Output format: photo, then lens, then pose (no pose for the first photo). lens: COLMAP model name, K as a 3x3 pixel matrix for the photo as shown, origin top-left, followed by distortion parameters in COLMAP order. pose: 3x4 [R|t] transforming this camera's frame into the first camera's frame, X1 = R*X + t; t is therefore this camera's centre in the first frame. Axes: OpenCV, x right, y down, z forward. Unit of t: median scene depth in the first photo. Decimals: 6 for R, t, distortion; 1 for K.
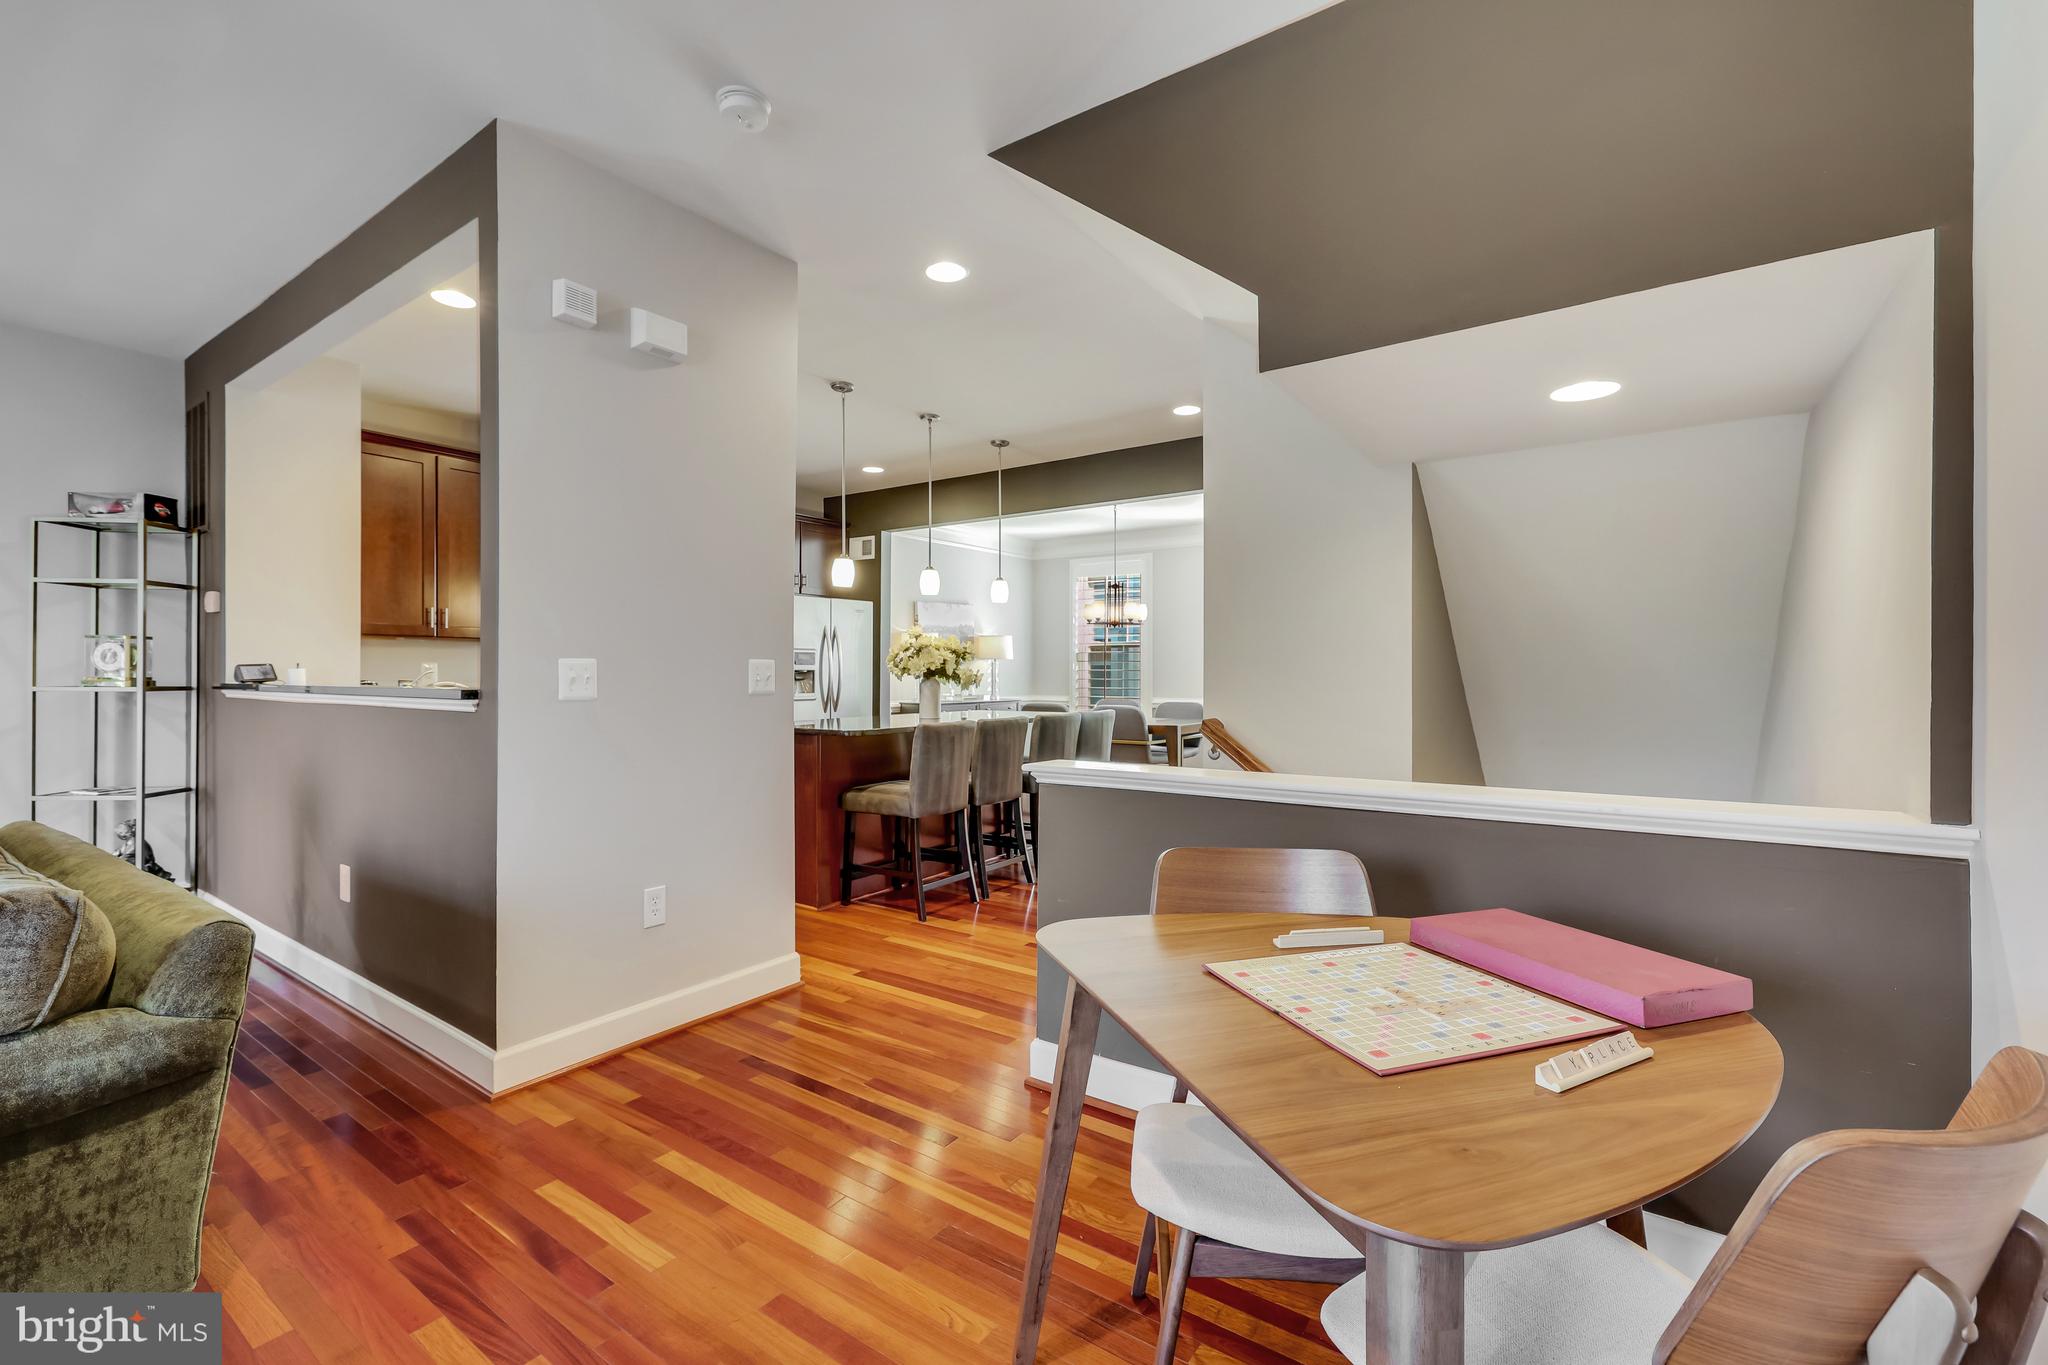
lens RADIAL K [[873.1, 0, 1024.0], [0, 873.1, 682.5], [0, 0, 1]] dist [-0.010577, -0.000050]
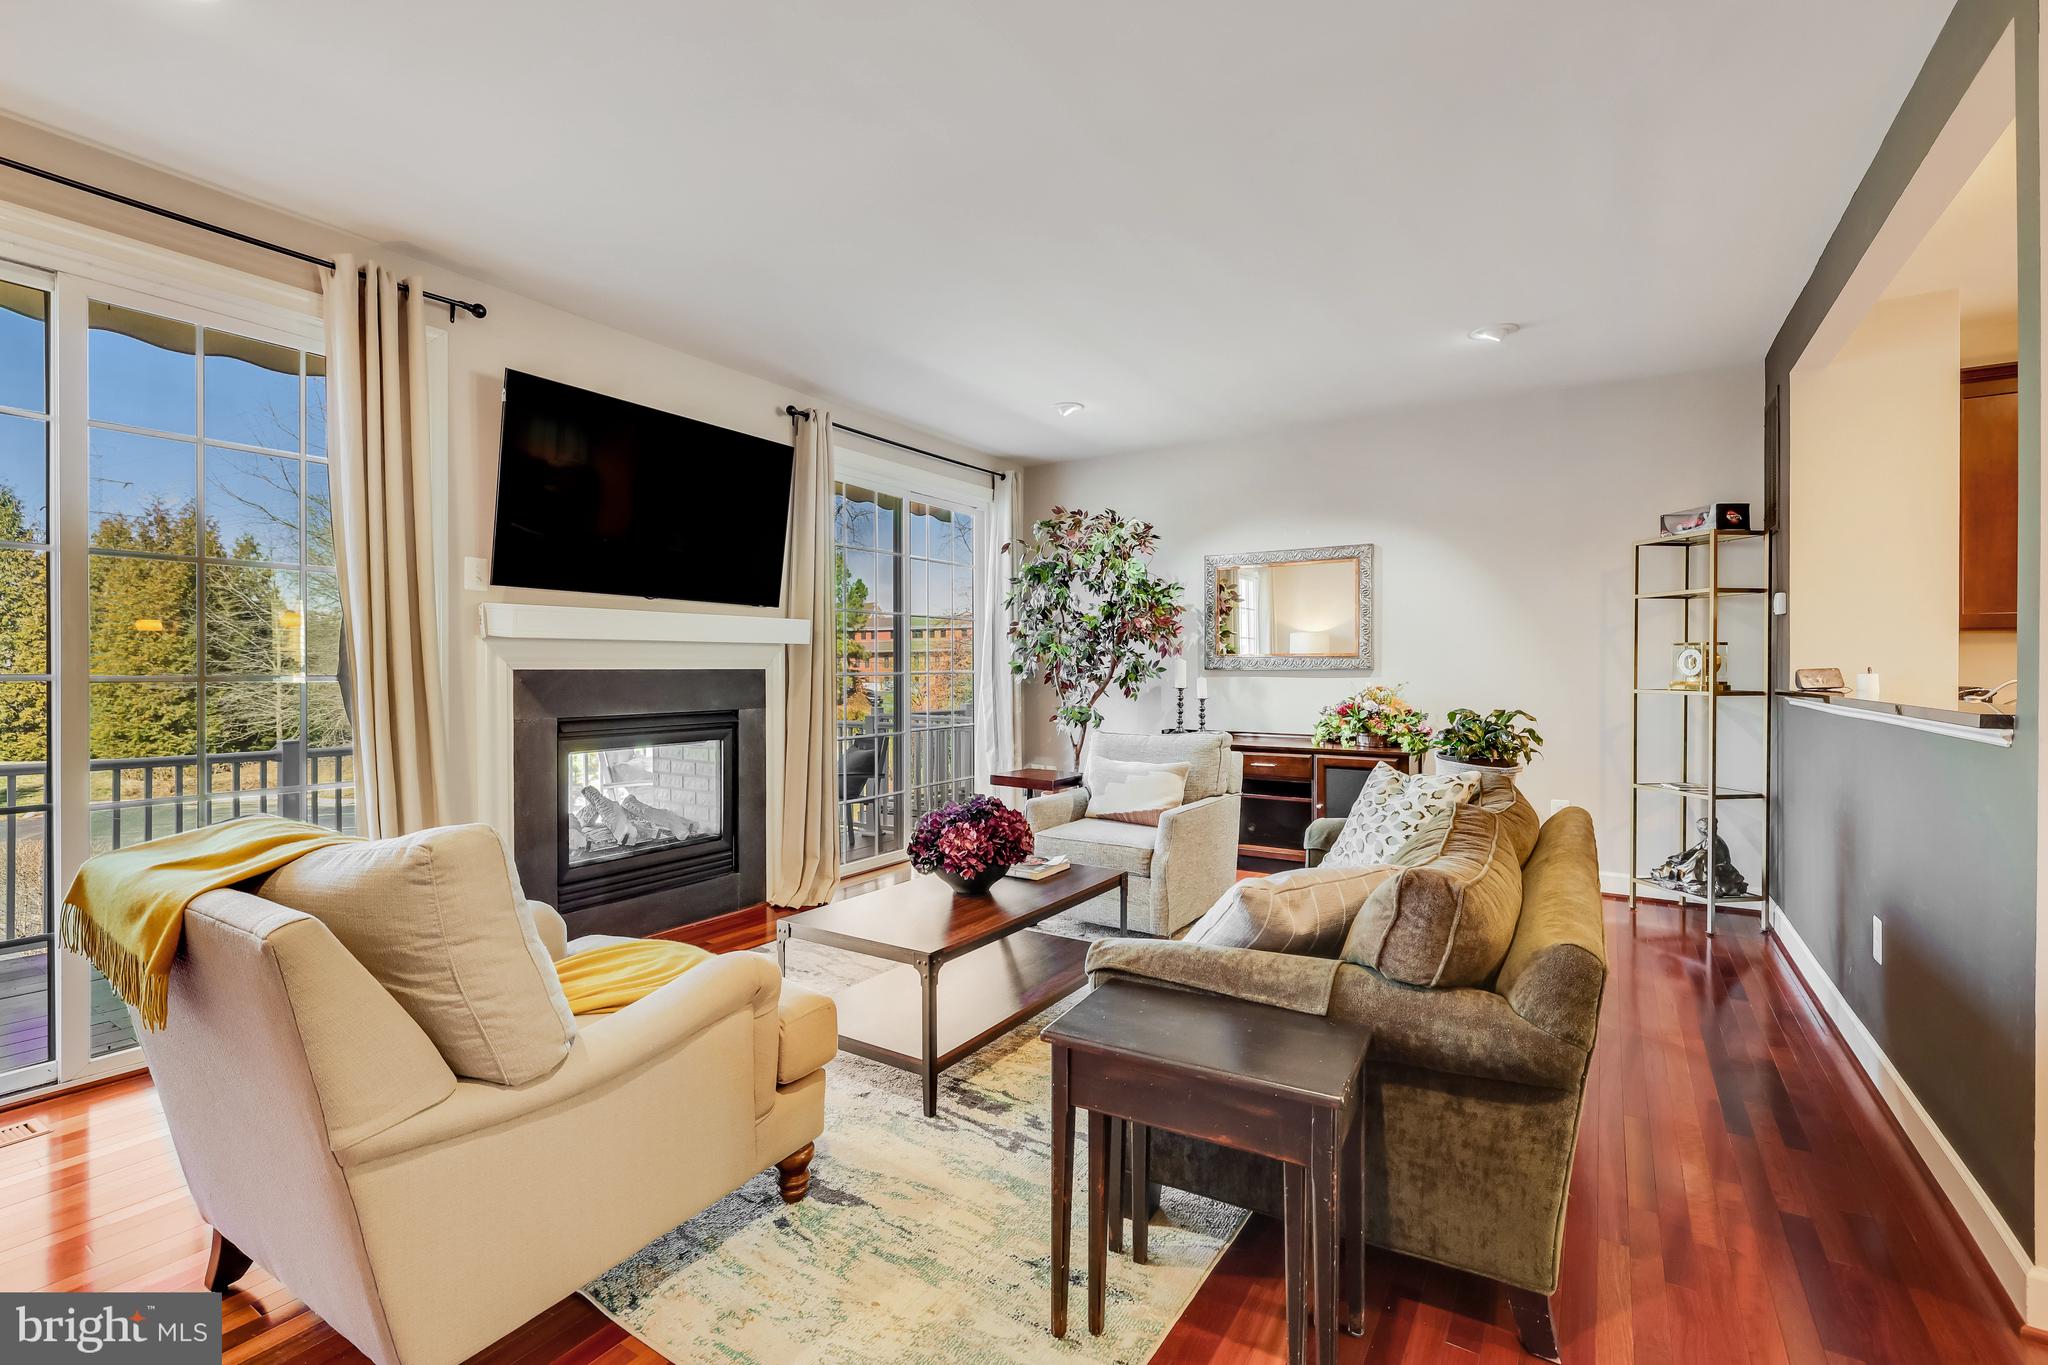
lens RADIAL K [[906.9, 0, 1022.3], [0, 906.9, 674.1], [0, 0, 1]] dist [-0.000259, -0.000174]
pose [[0.035763, 0.003958, -0.999352, 0.034590], [-0.007787, 0.999963, 0.003681, -0.013310], [0.999330, 0.007650, 0.035793, 0.133765]]
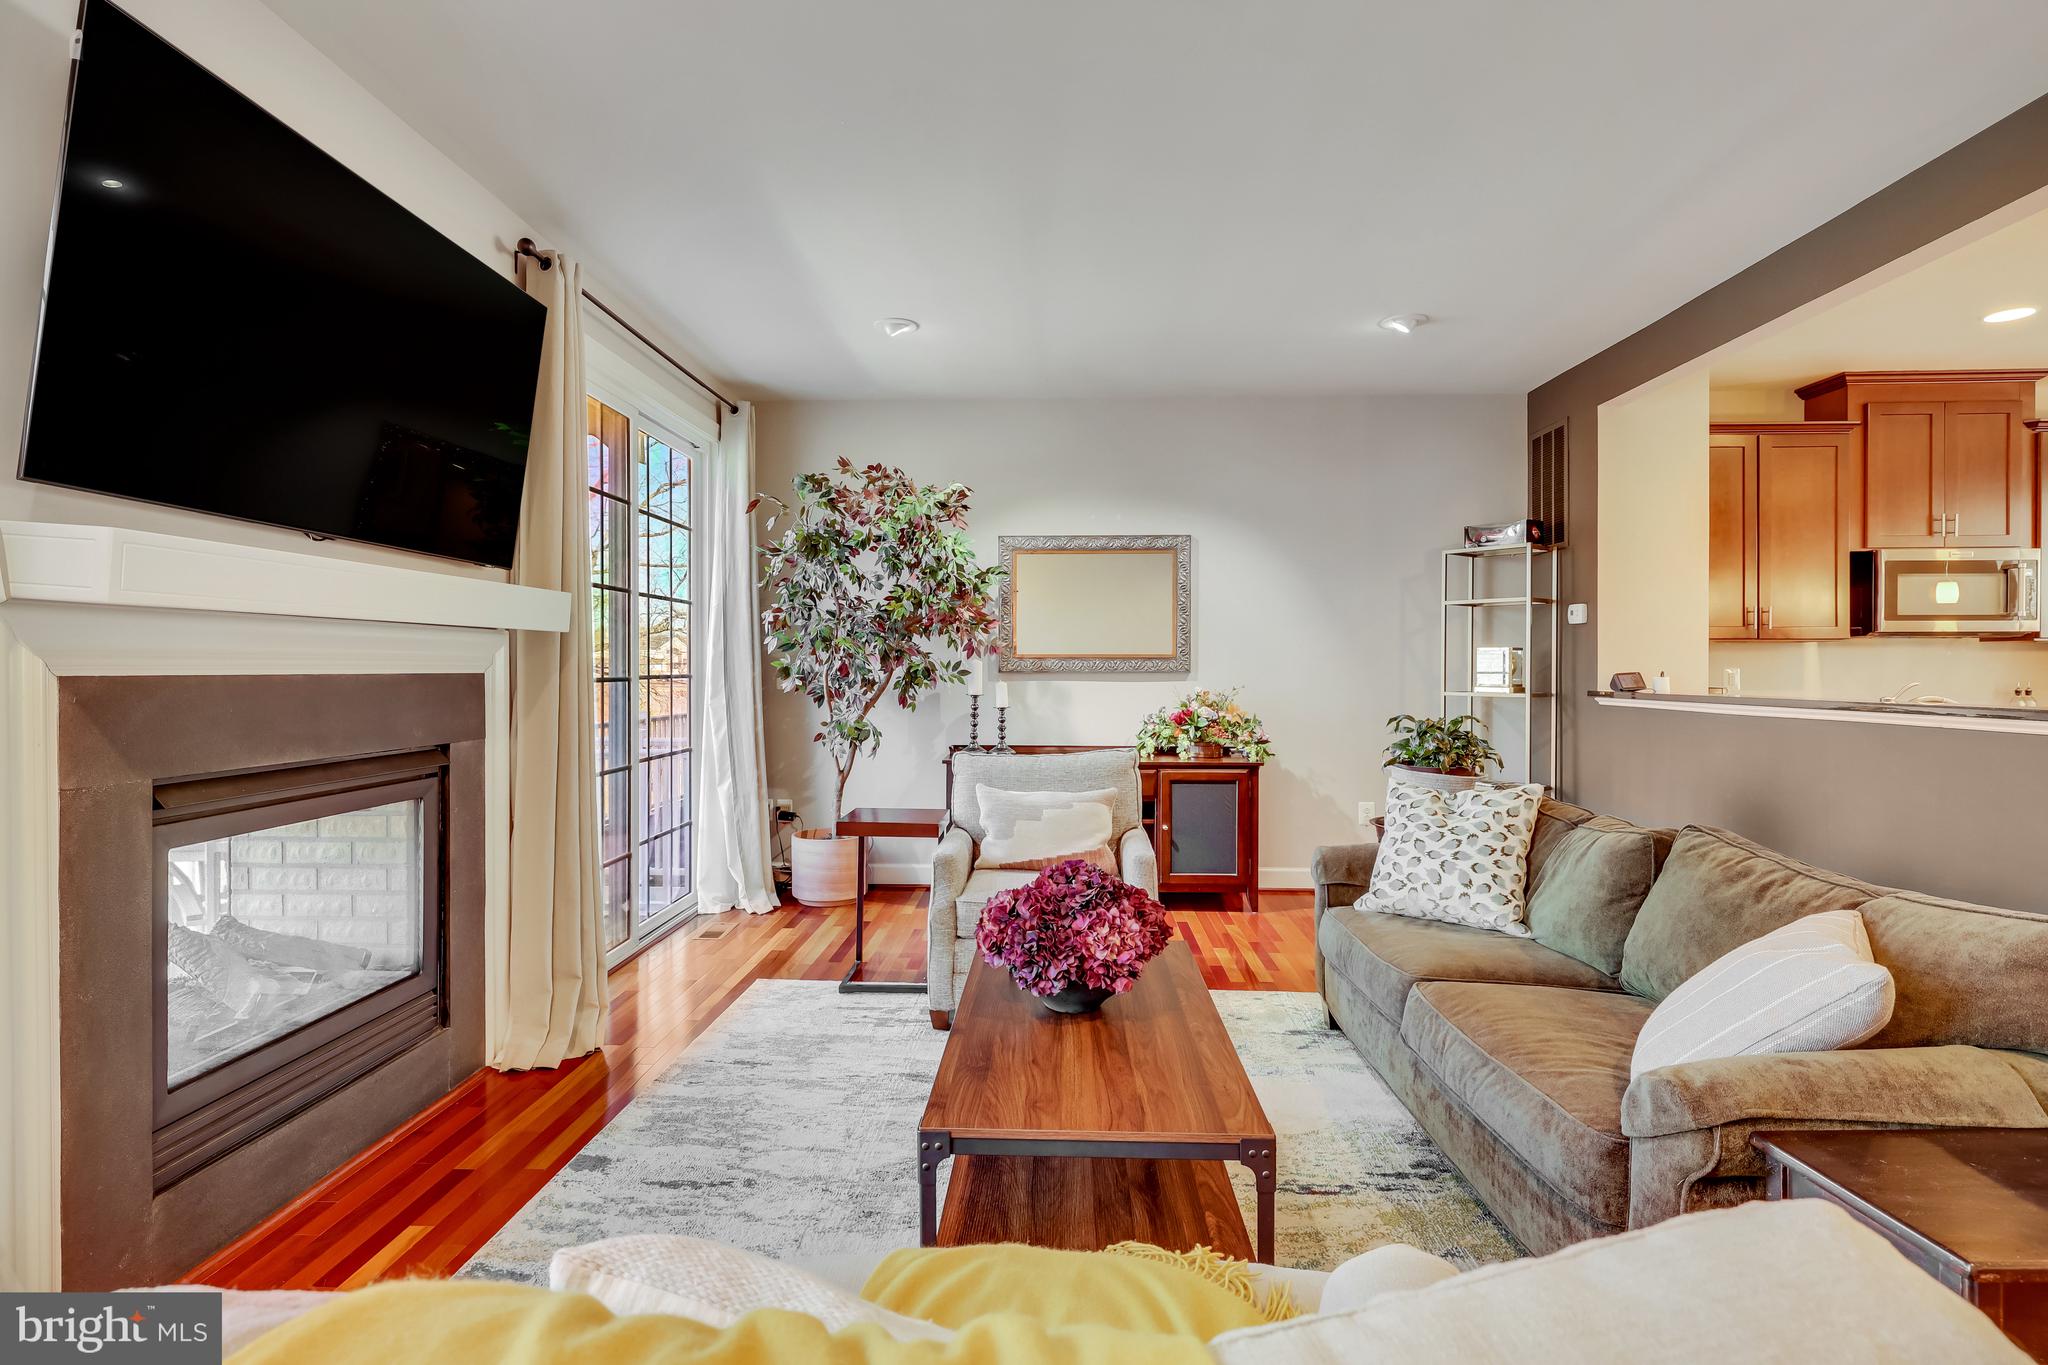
lens RADIAL K [[985.6, 0, 1023.7], [0, 985.6, 672.4], [0, 0, 1]] dist [0.000576, -0.000023]
pose [[0.541496, 0.000997, -0.840703, -0.305225], [-0.006870, 0.999971, -0.003240, -0.013638], [0.840675, 0.007530, 0.541487, -0.233092]]
